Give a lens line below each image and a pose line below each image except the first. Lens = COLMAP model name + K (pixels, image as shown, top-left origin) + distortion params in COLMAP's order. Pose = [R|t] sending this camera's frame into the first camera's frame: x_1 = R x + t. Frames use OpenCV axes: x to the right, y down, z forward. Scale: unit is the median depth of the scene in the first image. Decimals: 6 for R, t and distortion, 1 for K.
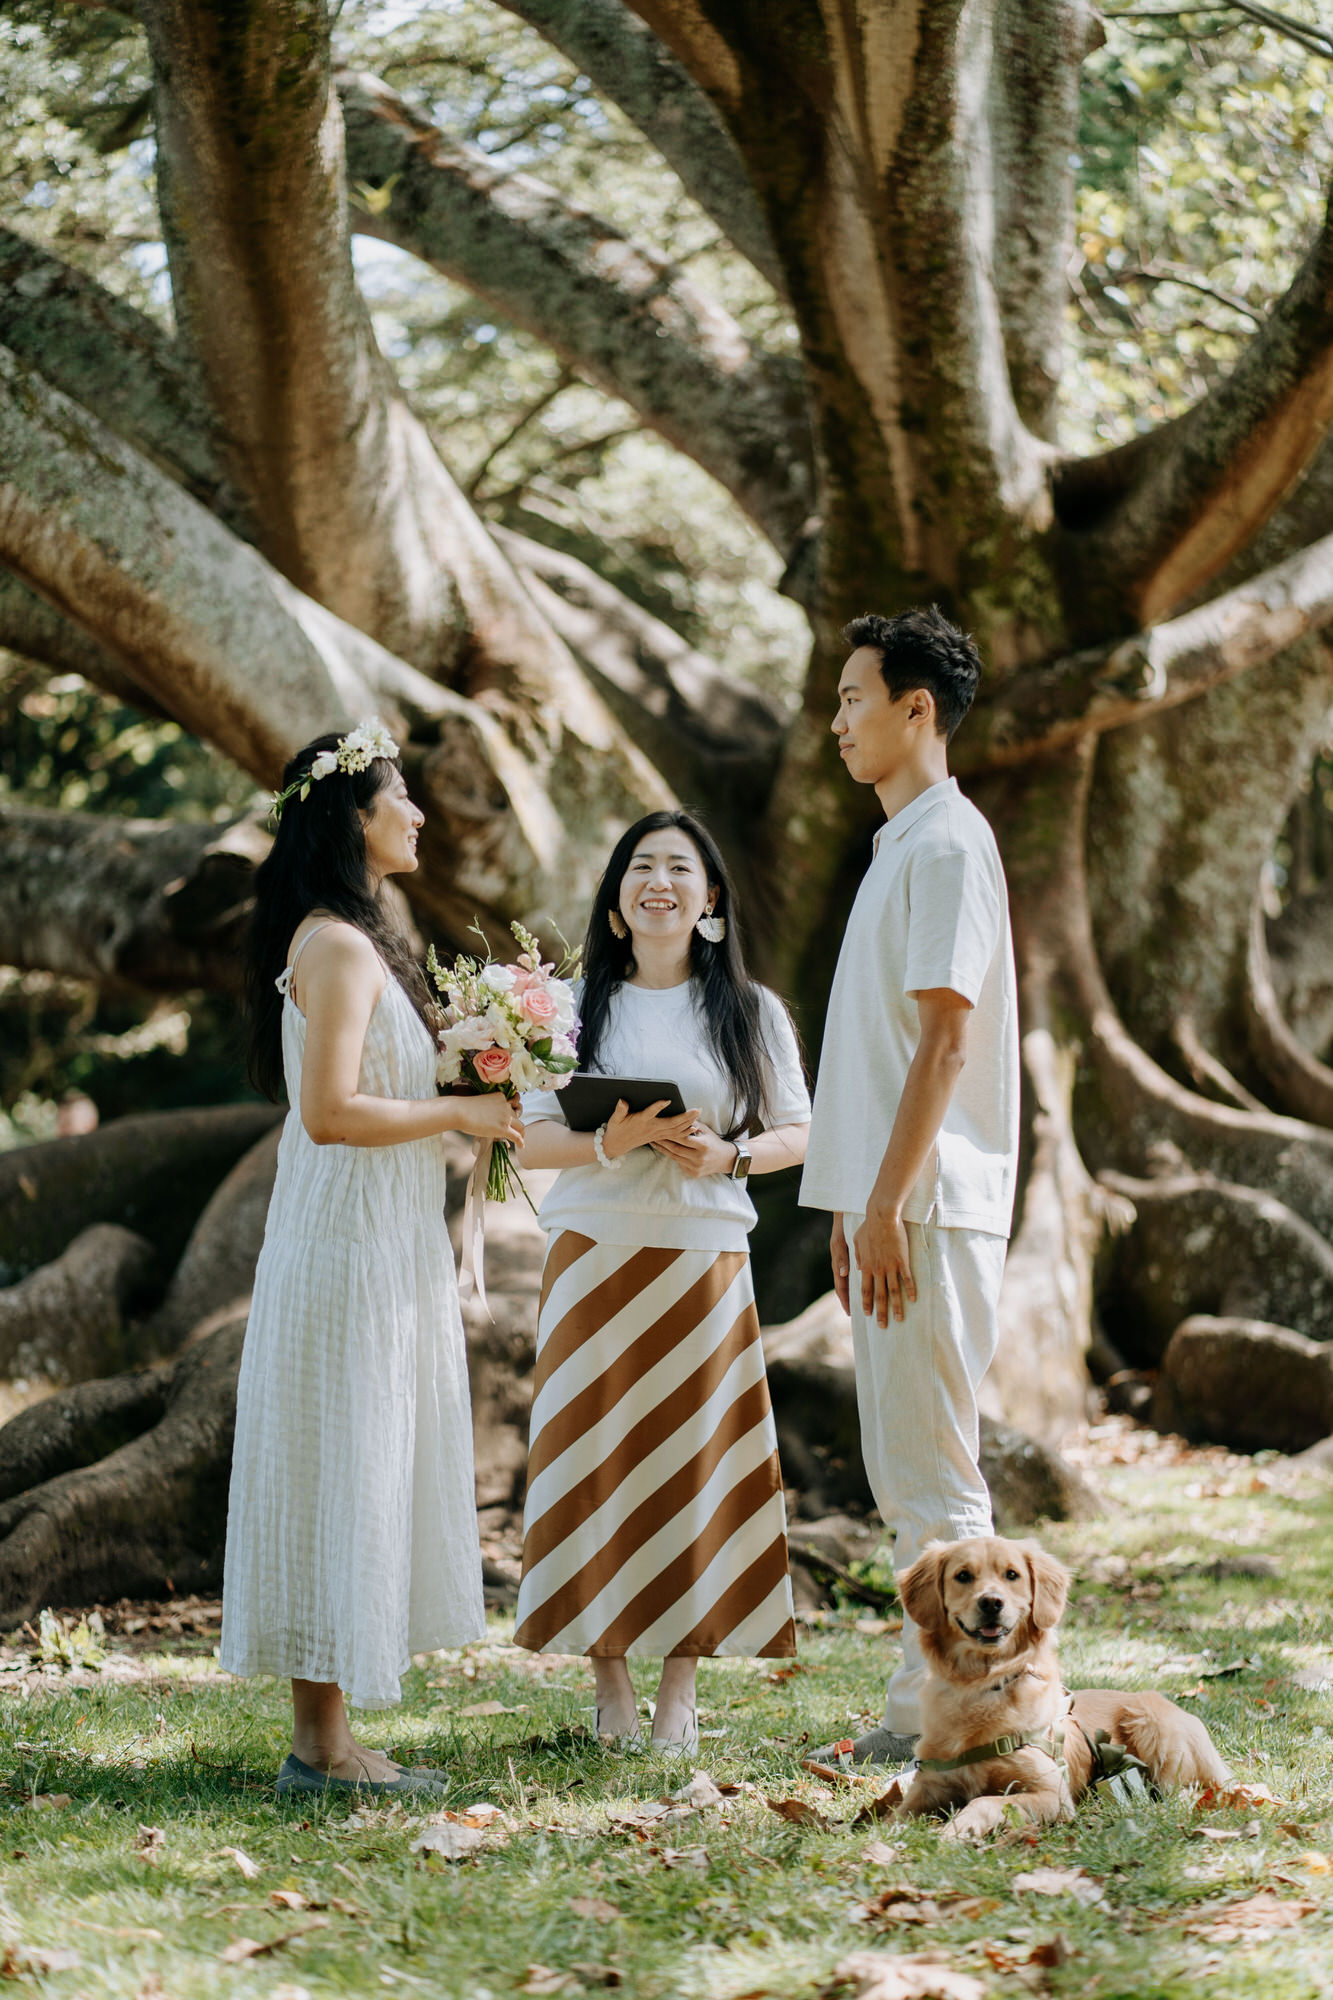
lens RADIAL K [[4727.8, 0, 666.5], [0, 4727.8, 1000.0], [0, 0, 1]] dist [0.063456, -0.019051]
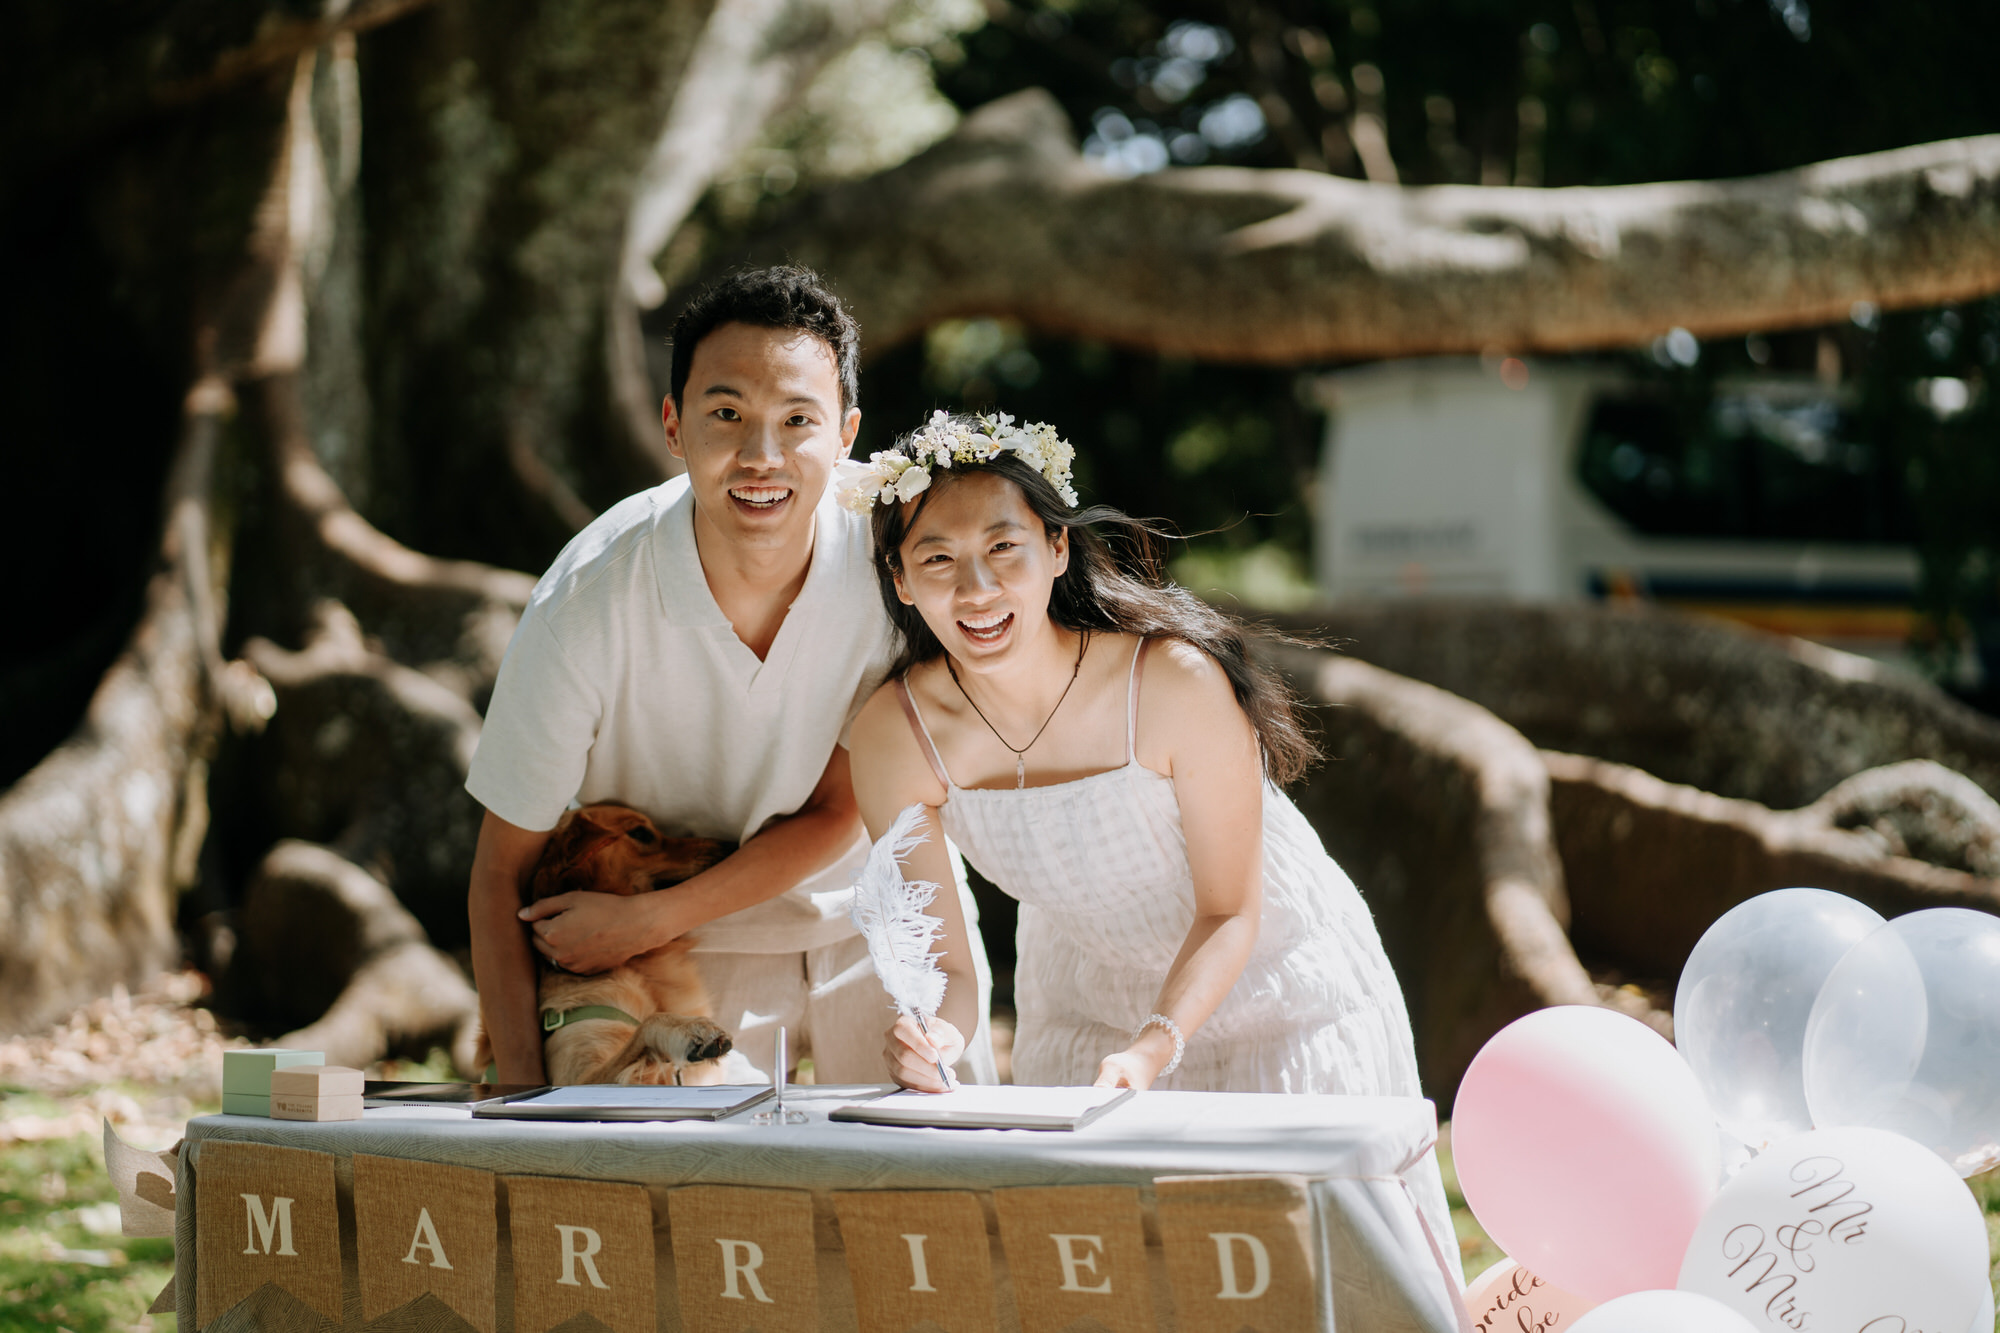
lens RADIAL K [[4958.0, 0, 999.2], [0, 4958.0, 634.1], [0, 0, 1]] dist [0.120093, -2.286101]
pose [[0.999641, -0.021762, -0.015639, 0.227715], [0.022758, 0.997518, 0.066626, -0.016057], [0.014150, -0.066958, 0.997655, 0.205779]]
